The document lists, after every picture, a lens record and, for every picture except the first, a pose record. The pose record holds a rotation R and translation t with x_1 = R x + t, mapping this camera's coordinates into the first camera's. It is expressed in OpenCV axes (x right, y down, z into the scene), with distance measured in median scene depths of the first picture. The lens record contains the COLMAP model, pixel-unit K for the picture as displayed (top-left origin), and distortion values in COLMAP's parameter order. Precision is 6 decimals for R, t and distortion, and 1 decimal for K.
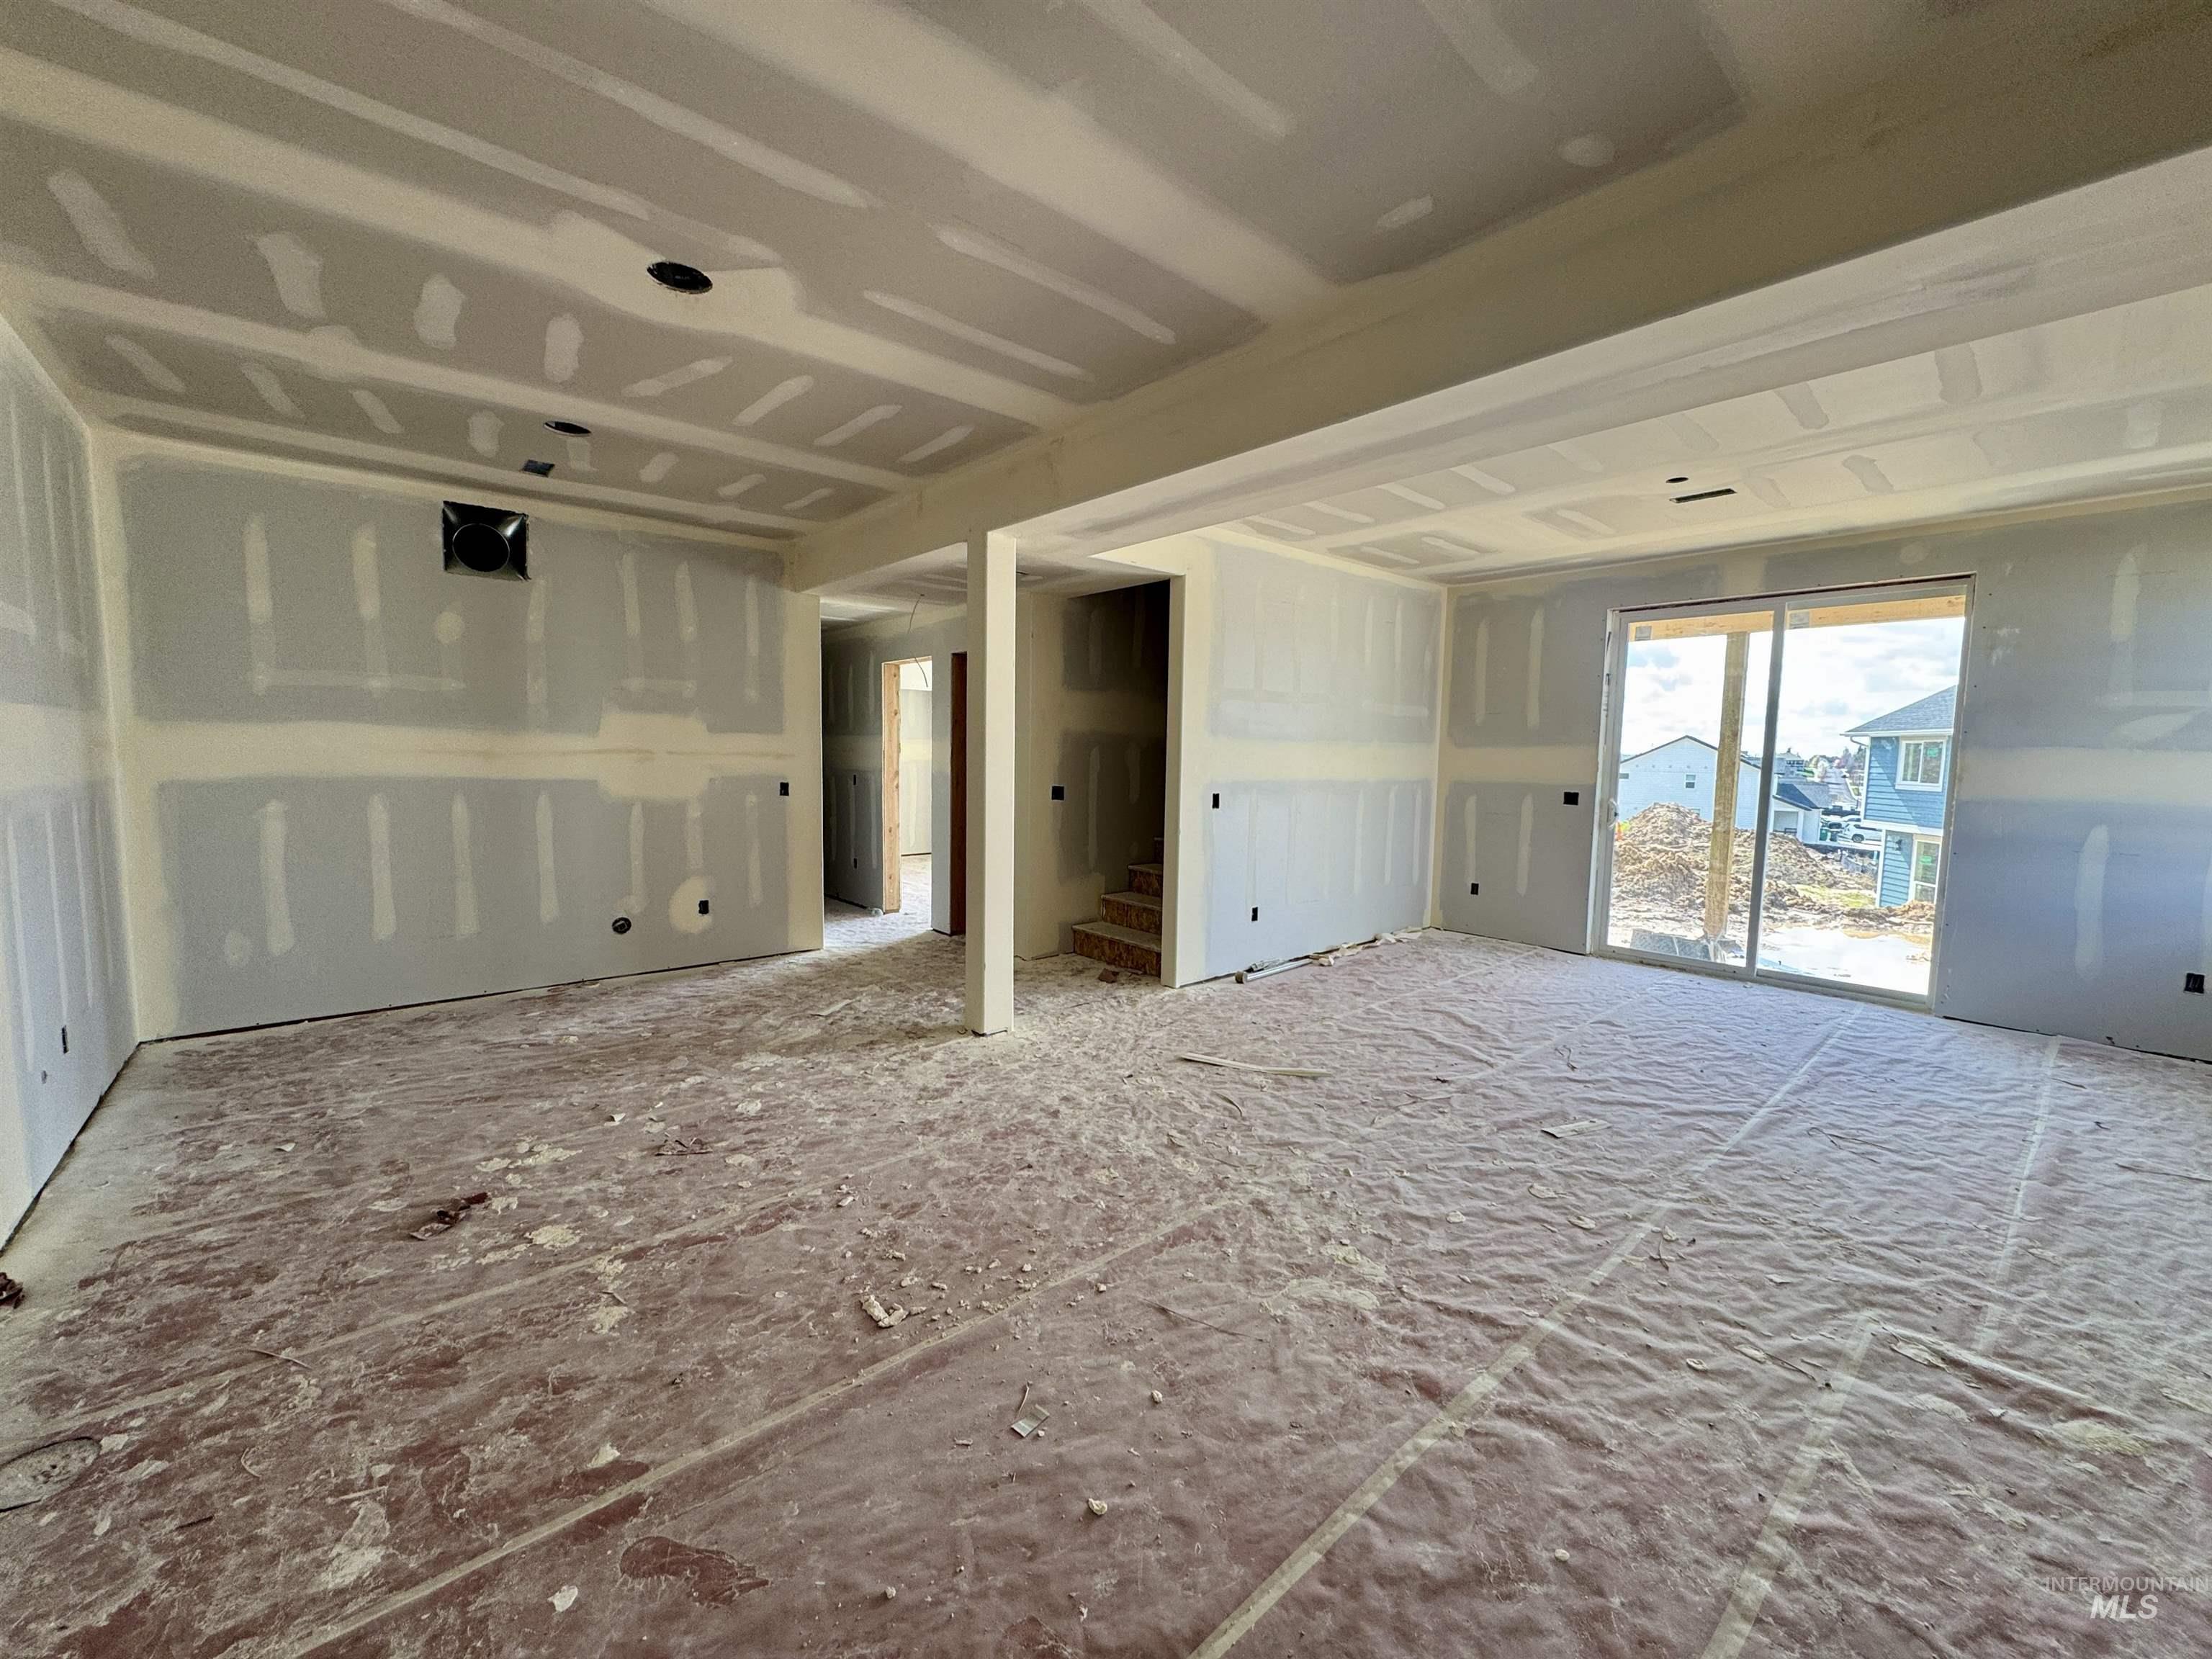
lens RADIAL K [[876.5, 0, 1106.1], [0, 876.5, 826.1], [0, 0, 1]] dist [-0.006641, 0.000138]
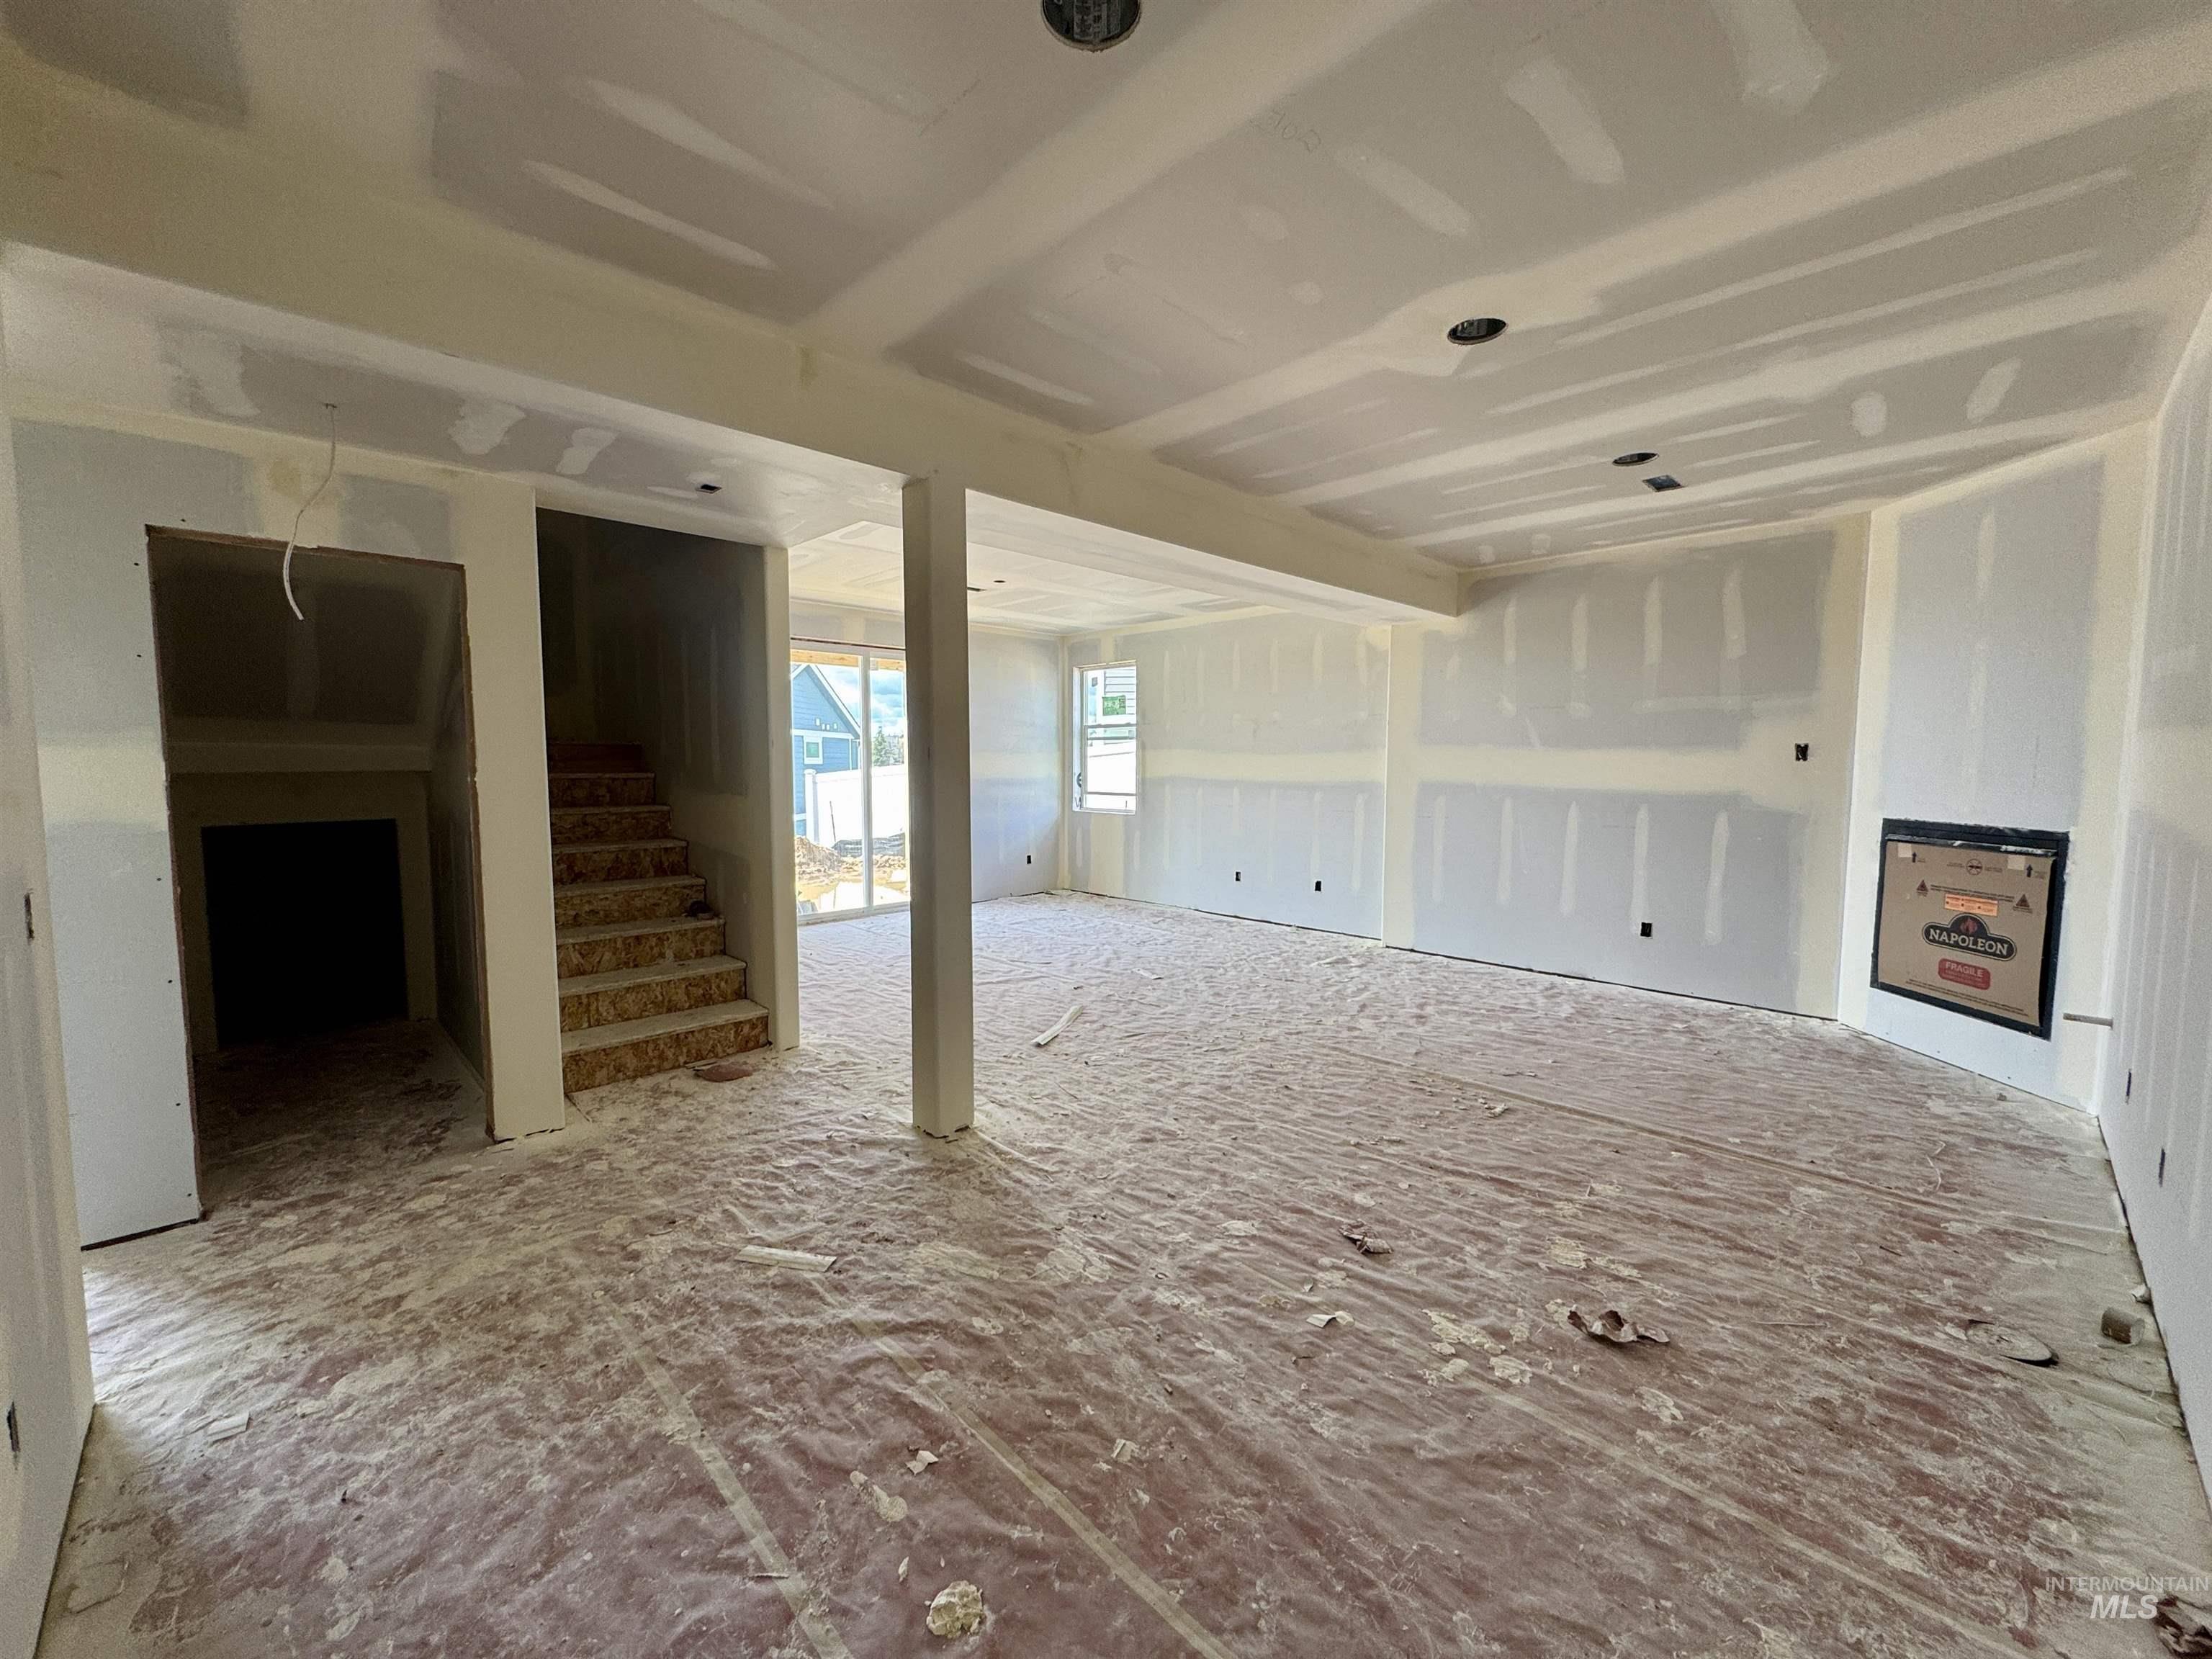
lens RADIAL K [[883.4, 0, 1098.9], [0, 883.4, 827.3], [0, 0, 1]] dist [-0.000200, 0.000188]
pose [[-0.061410, -0.093141, 0.993757, -1.033719], [0.081884, 0.991810, 0.098018, -0.109607], [-0.994748, 0.087392, -0.053281, 1.019363]]
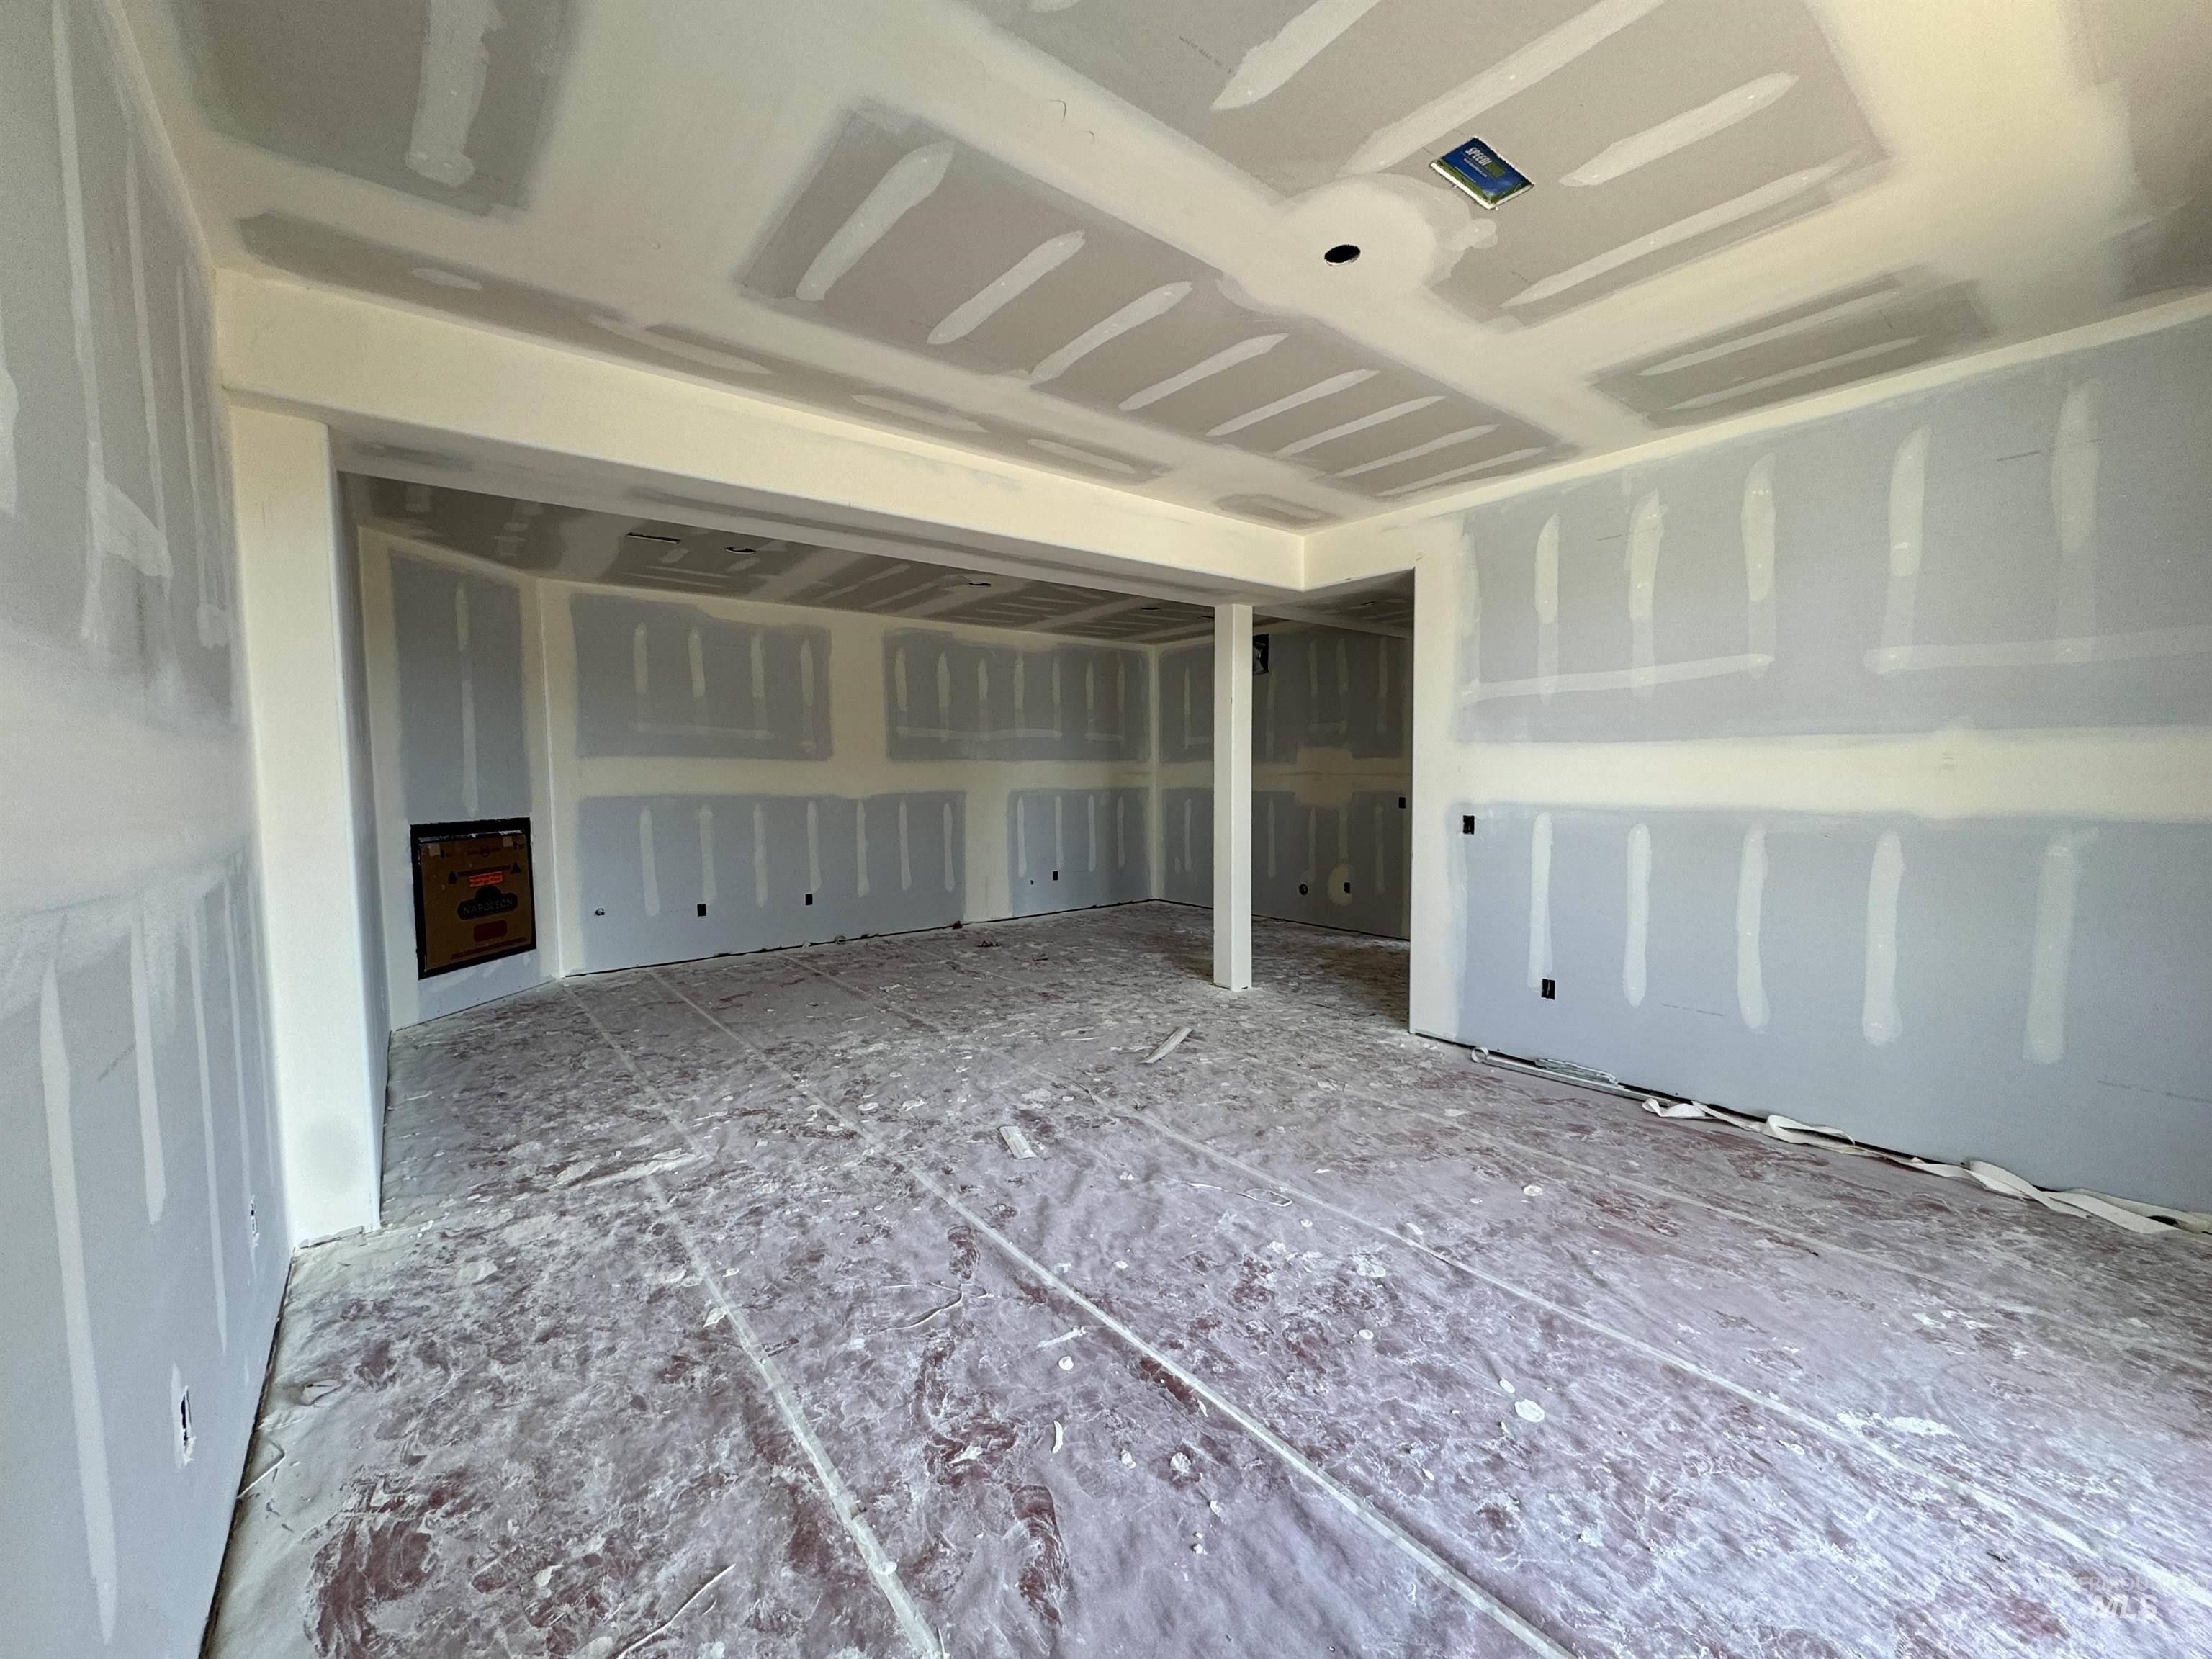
lens RADIAL K [[876.5, 0, 1106.1], [0, 876.5, 826.1], [0, 0, 1]] dist [-0.006641, 0.000138]
pose [[-0.036795, 0.045177, -0.998301, 1.320217], [-0.076517, 0.995918, 0.047889, -0.056770], [0.996389, 0.078149, -0.033188, 0.968235]]
